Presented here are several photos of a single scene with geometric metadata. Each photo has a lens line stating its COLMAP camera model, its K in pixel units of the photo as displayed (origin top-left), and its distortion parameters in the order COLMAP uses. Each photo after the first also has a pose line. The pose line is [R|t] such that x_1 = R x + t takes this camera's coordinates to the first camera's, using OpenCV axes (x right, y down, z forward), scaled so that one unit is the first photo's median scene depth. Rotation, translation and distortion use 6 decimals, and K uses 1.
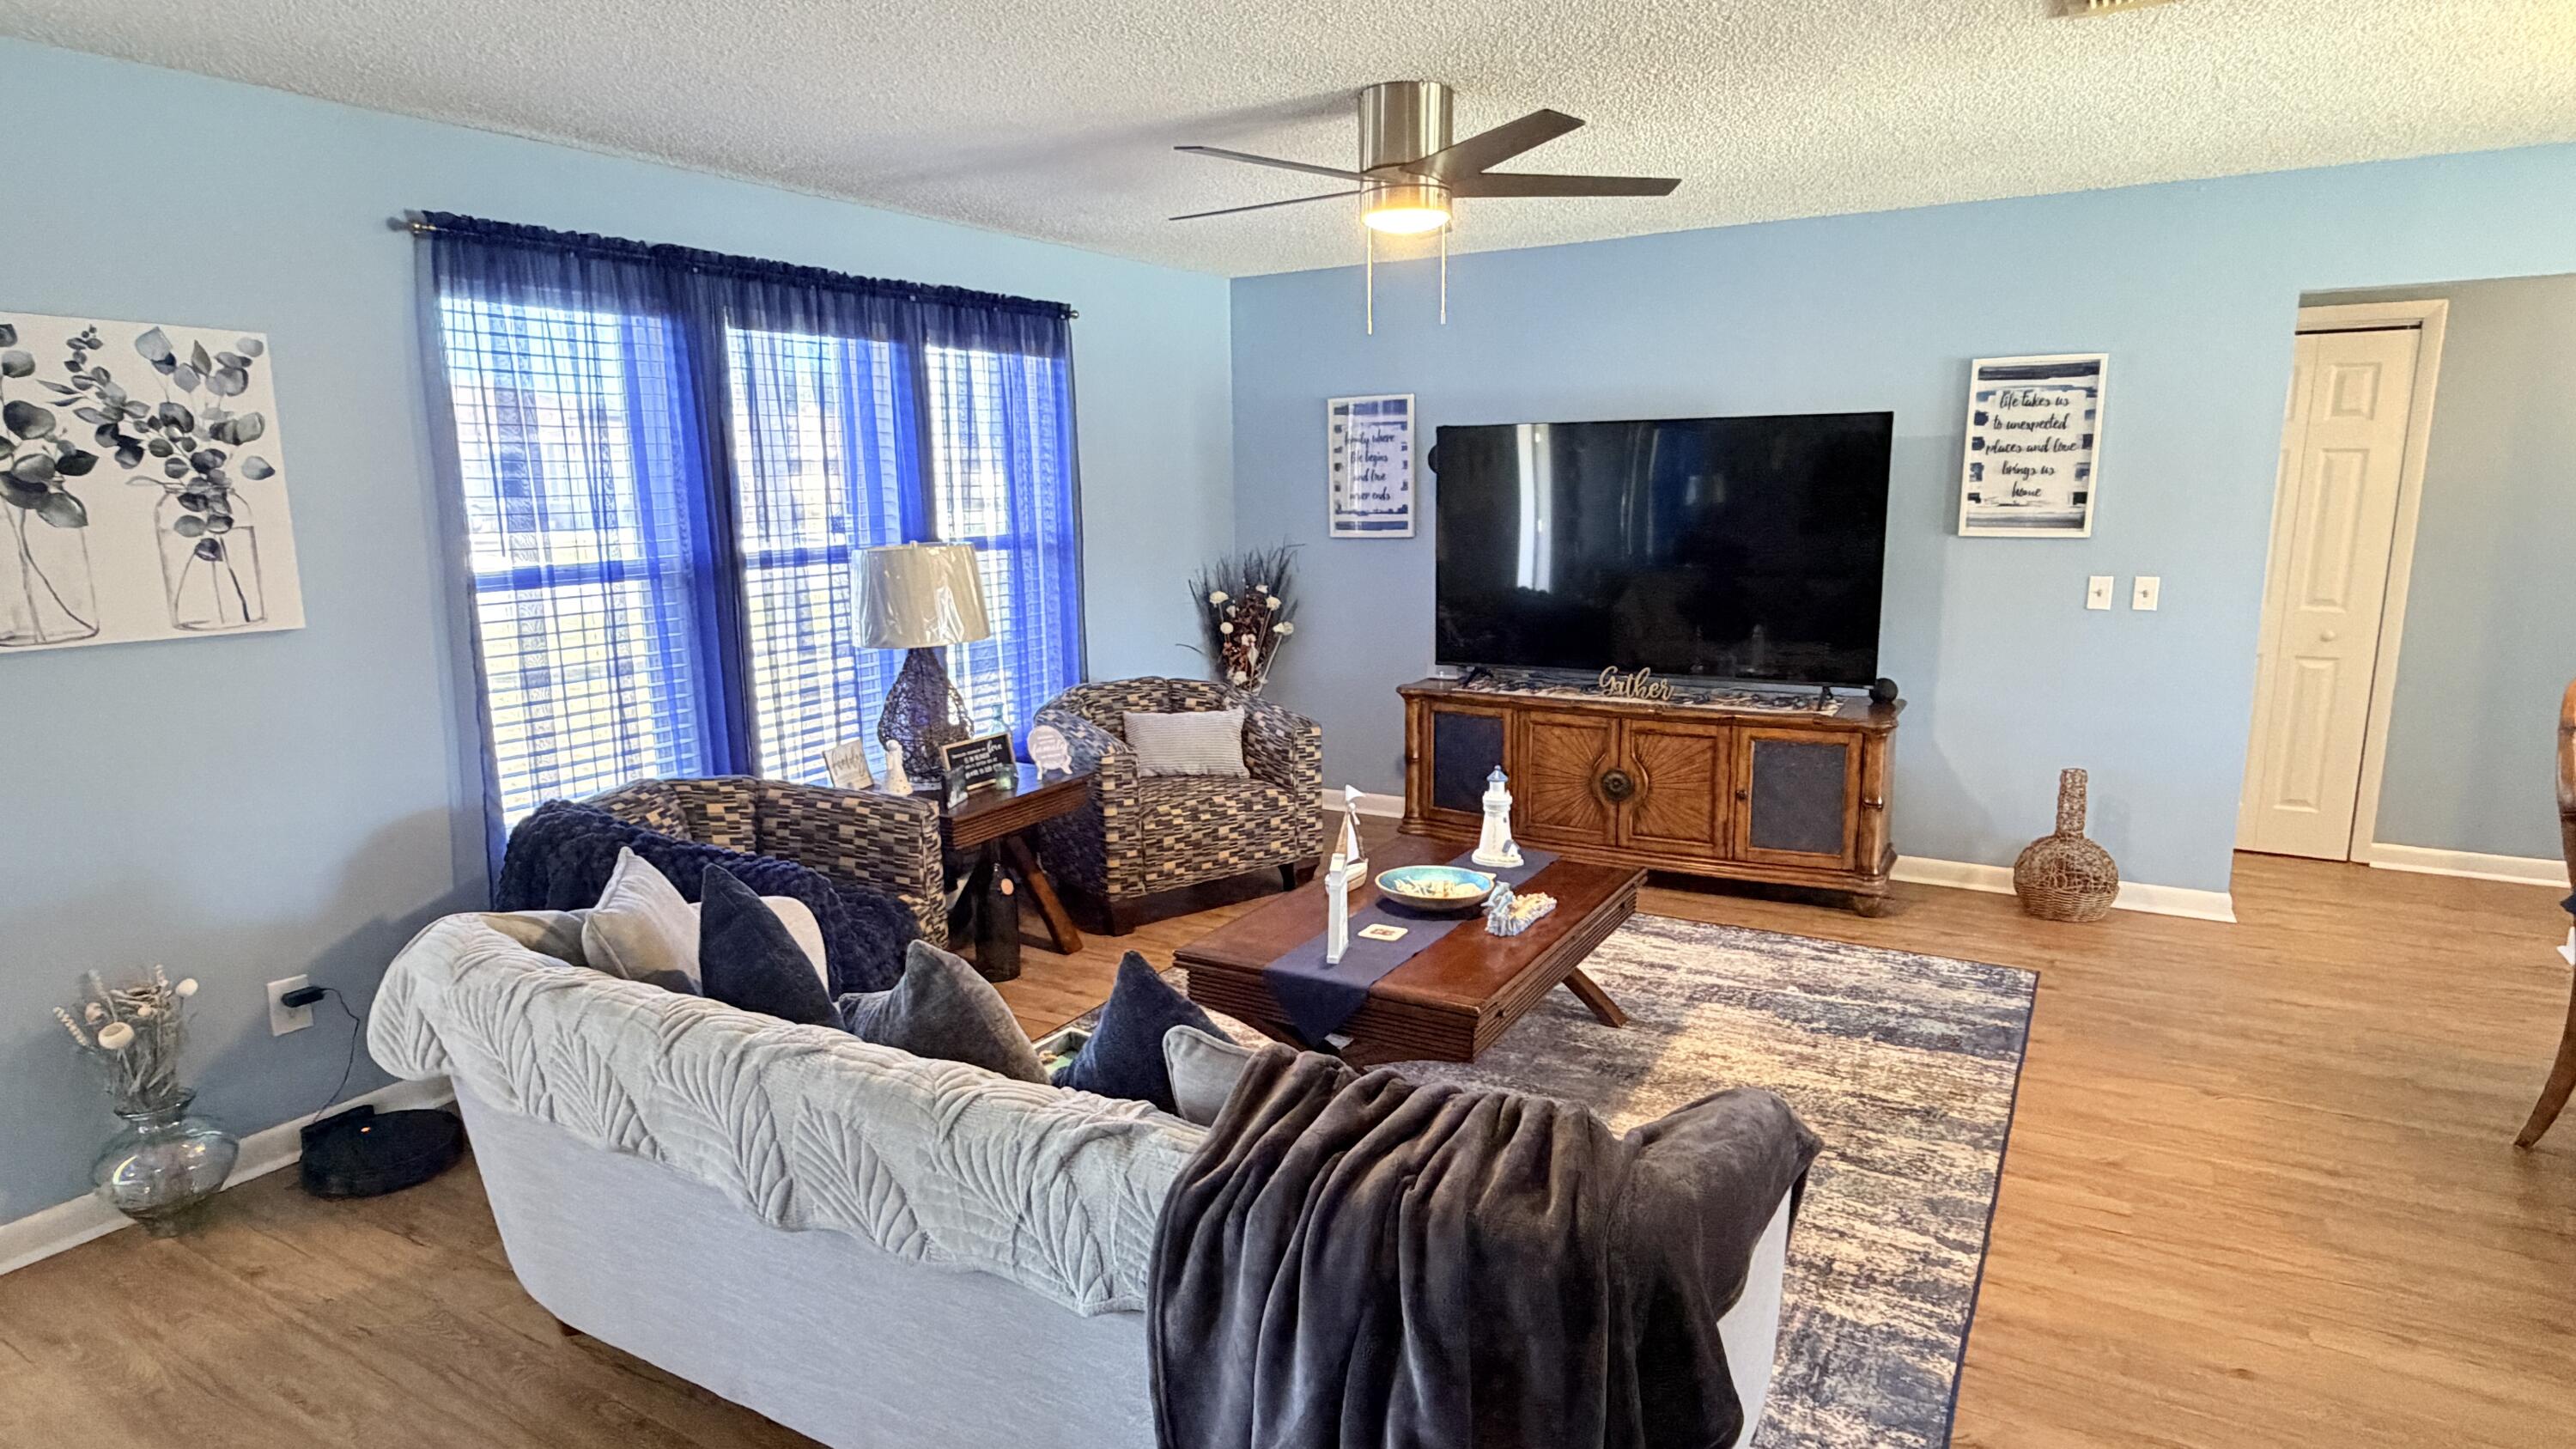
lens RADIAL K [[1382.8, 0, 1279.8], [0, 1382.8, 730.3], [0, 0, 1]] dist [0.002004, 0.000656]
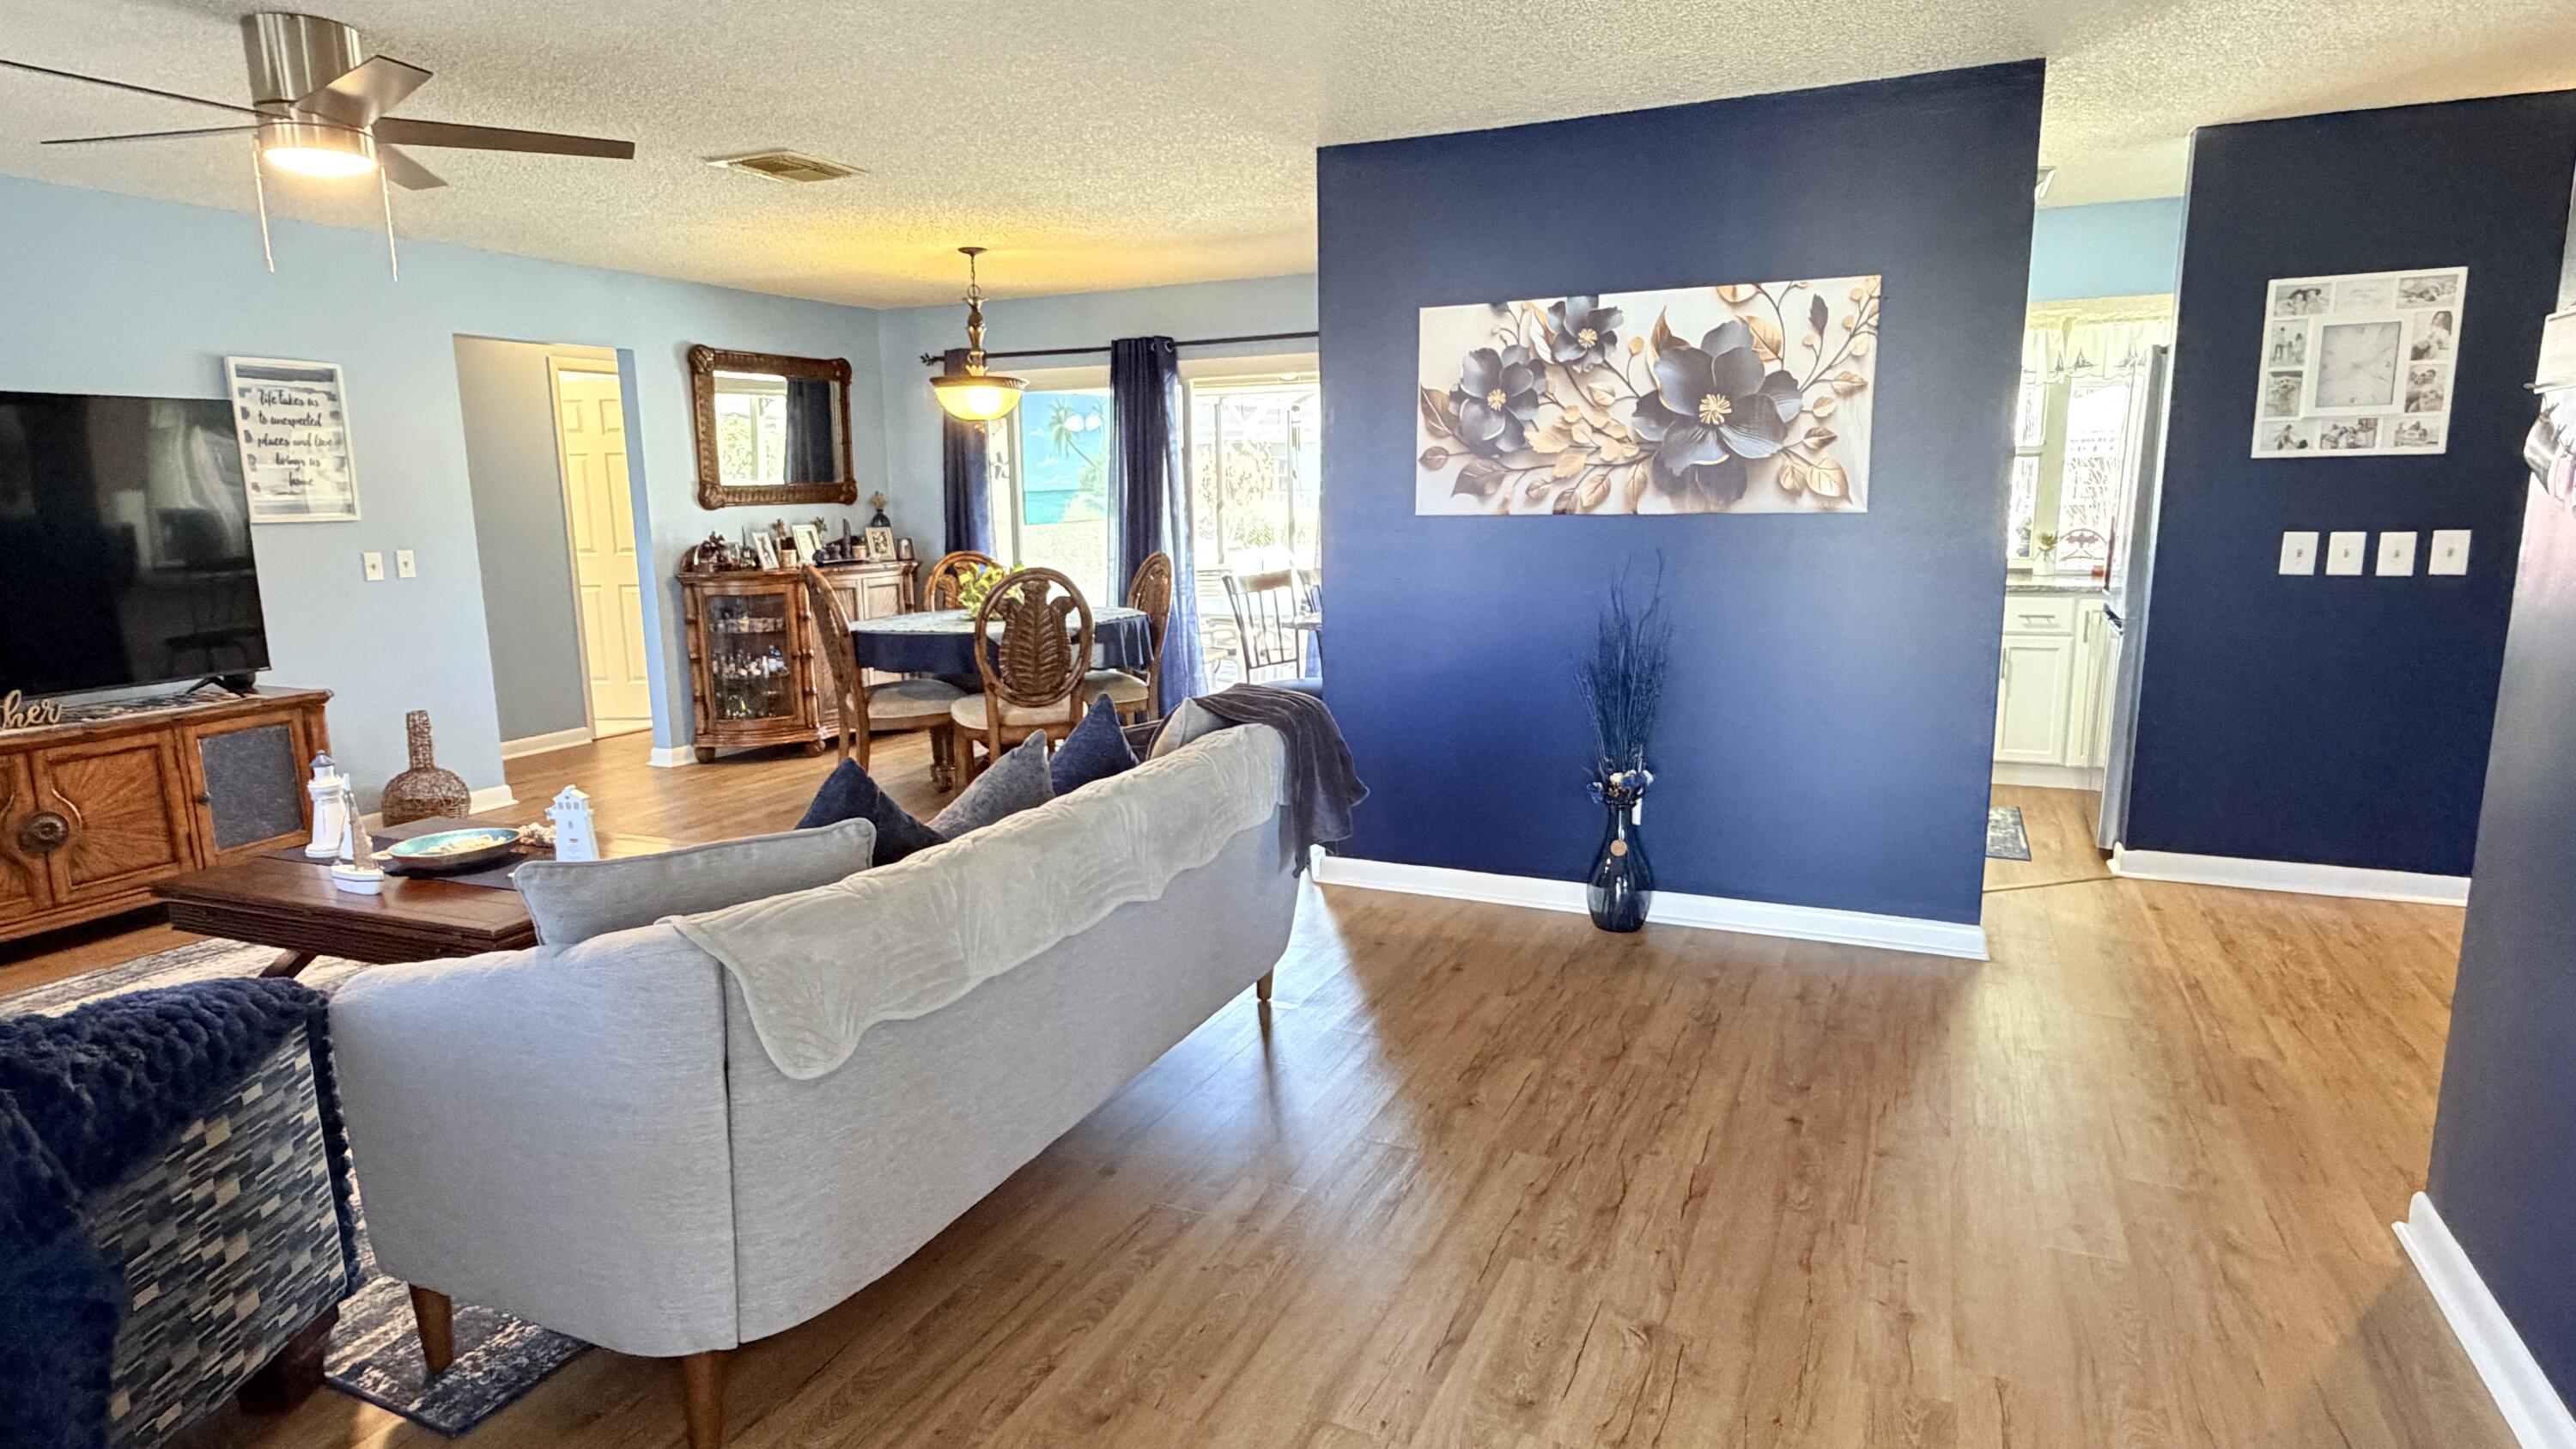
lens RADIAL K [[1382.8, 0, 1279.8], [0, 1382.8, 730.3], [0, 0, 1]] dist [0.002004, 0.000656]
pose [[-0.100709, -0.160495, 0.981885, -0.694058], [0.199293, 0.963646, 0.177955, -0.020542], [-0.974751, 0.213605, -0.065062, 0.355352]]
